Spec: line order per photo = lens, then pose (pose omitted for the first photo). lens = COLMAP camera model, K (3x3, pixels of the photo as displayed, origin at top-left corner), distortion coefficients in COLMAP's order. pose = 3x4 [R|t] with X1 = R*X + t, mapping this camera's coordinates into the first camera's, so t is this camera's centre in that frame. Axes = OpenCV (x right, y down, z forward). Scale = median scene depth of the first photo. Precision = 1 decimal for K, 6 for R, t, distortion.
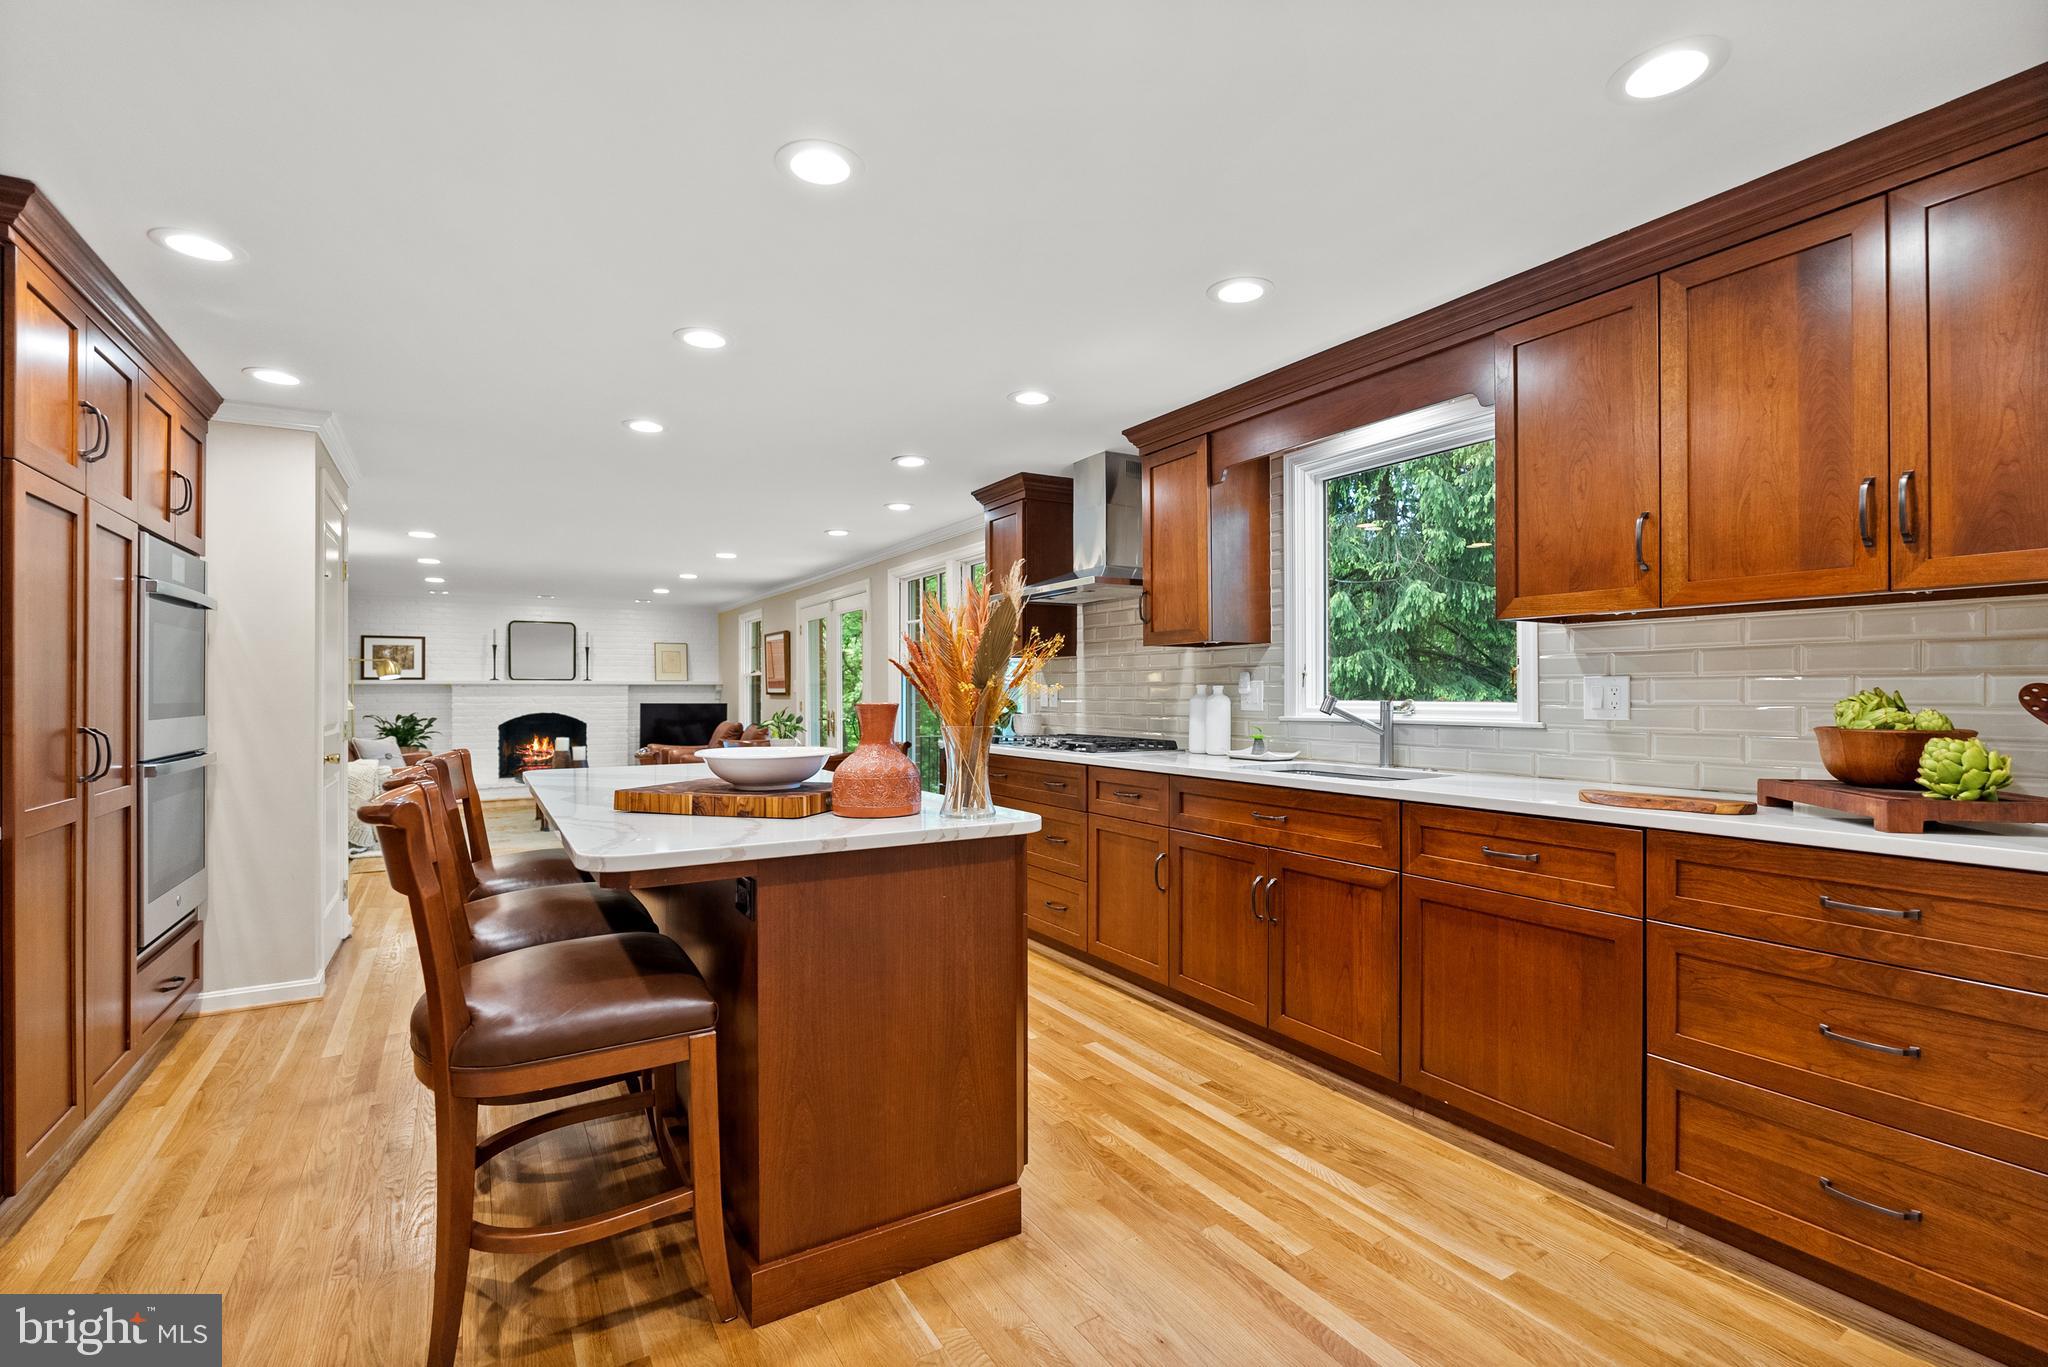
lens RADIAL K [[930.5, 0, 1024.0], [0, 930.5, 683.5], [0, 0, 1]] dist [0.002011, 0.000051]
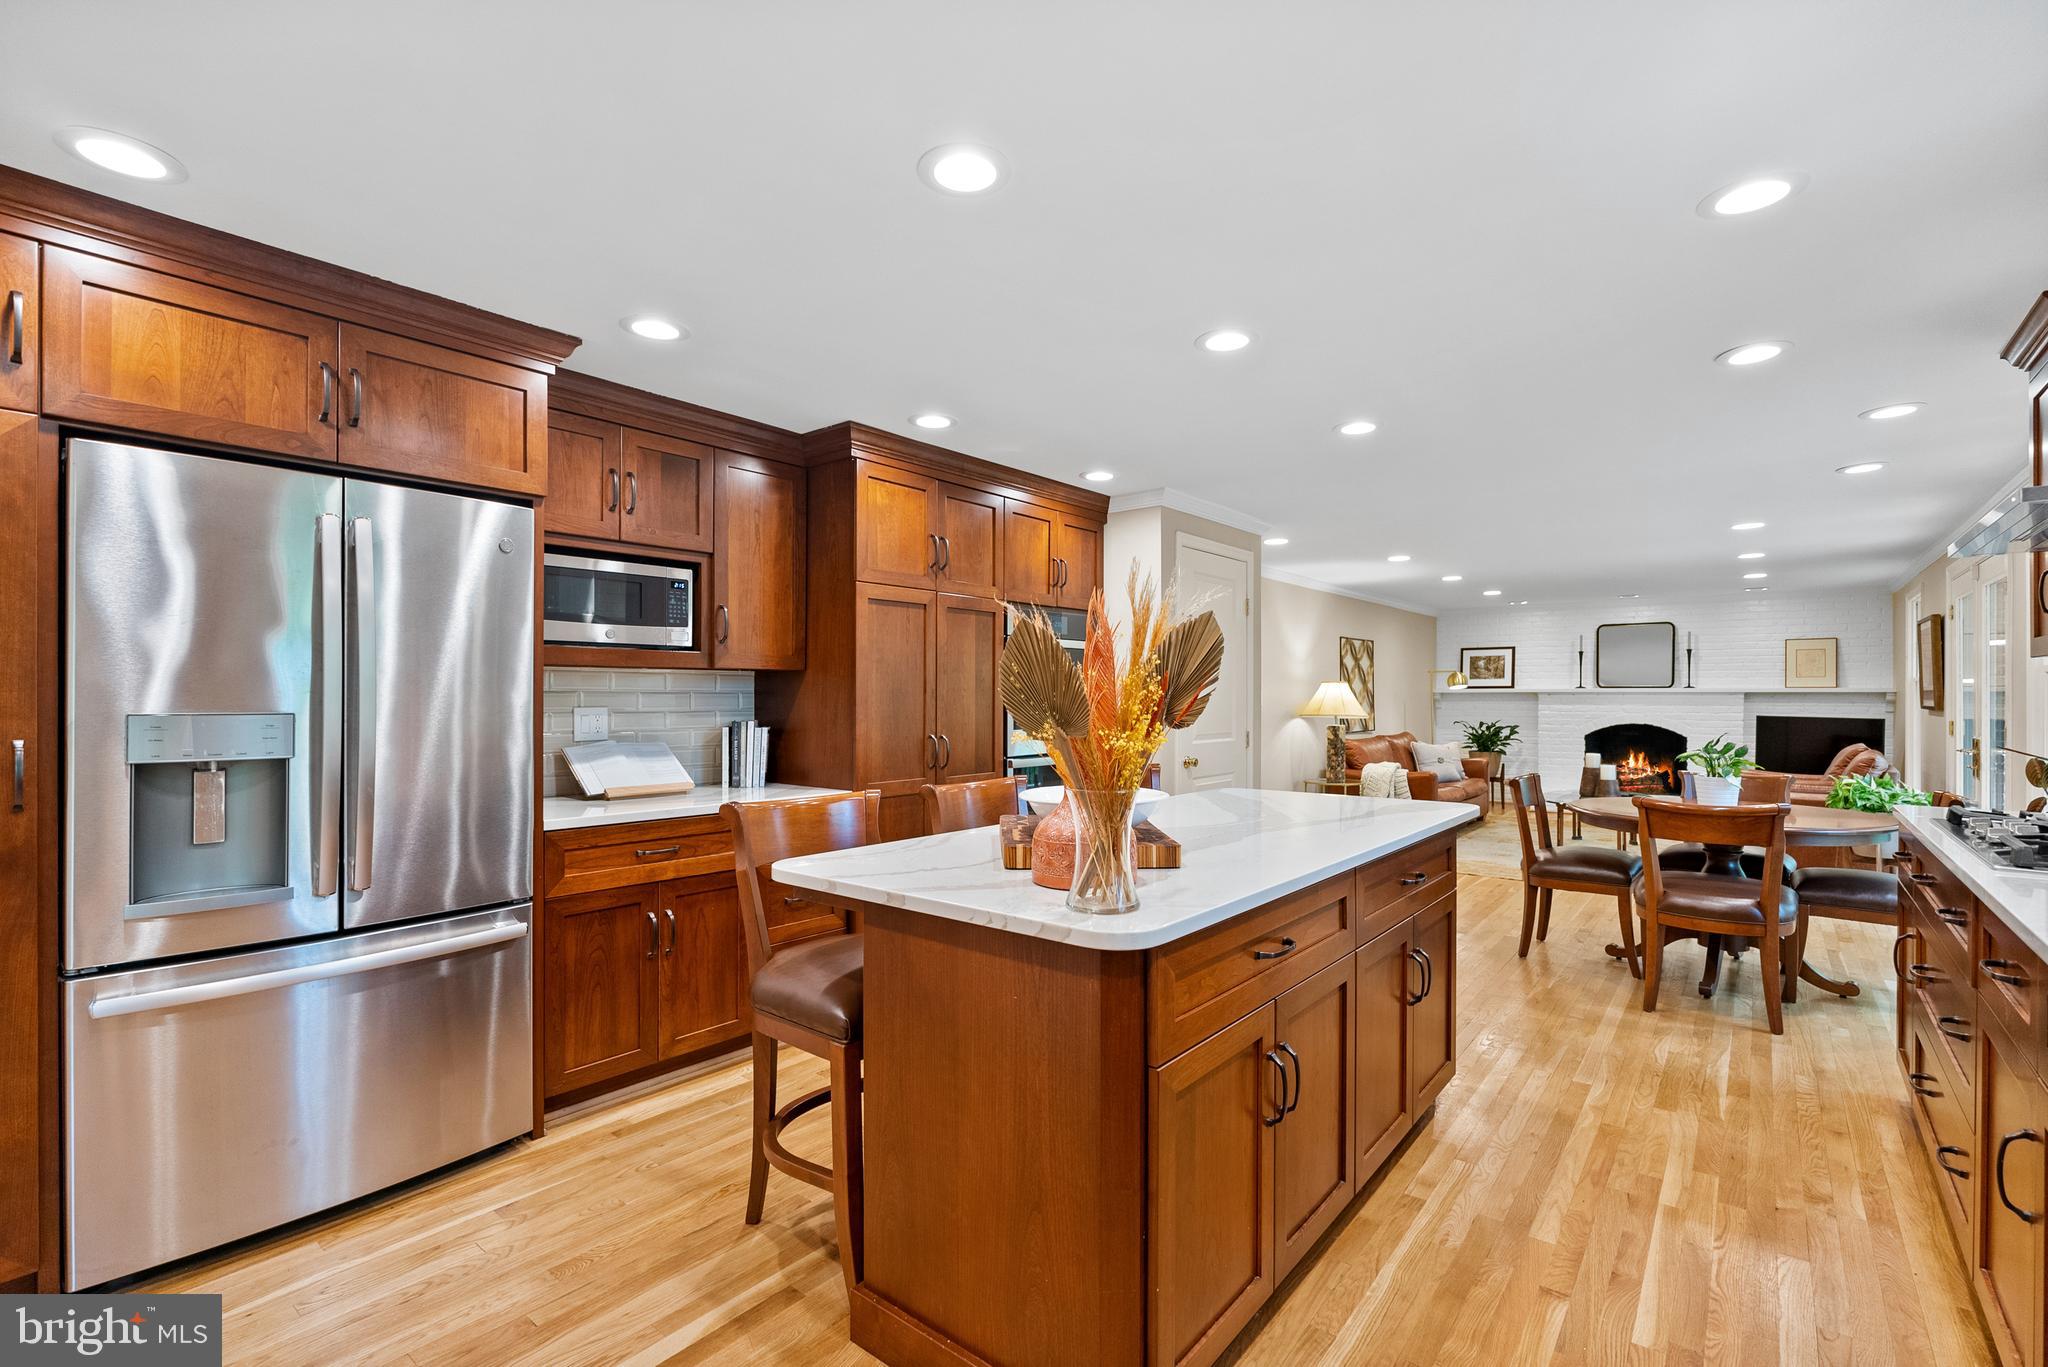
lens RADIAL K [[918.4, 0, 1025.7], [0, 918.4, 688.8], [0, 0, 1]] dist [-0.003823, 0.000088]
pose [[0.335687, -0.002462, -0.941970, 0.133756], [0.007737, 0.999970, 0.000144, -0.007693], [0.941942, -0.007337, 0.335696, 0.149200]]
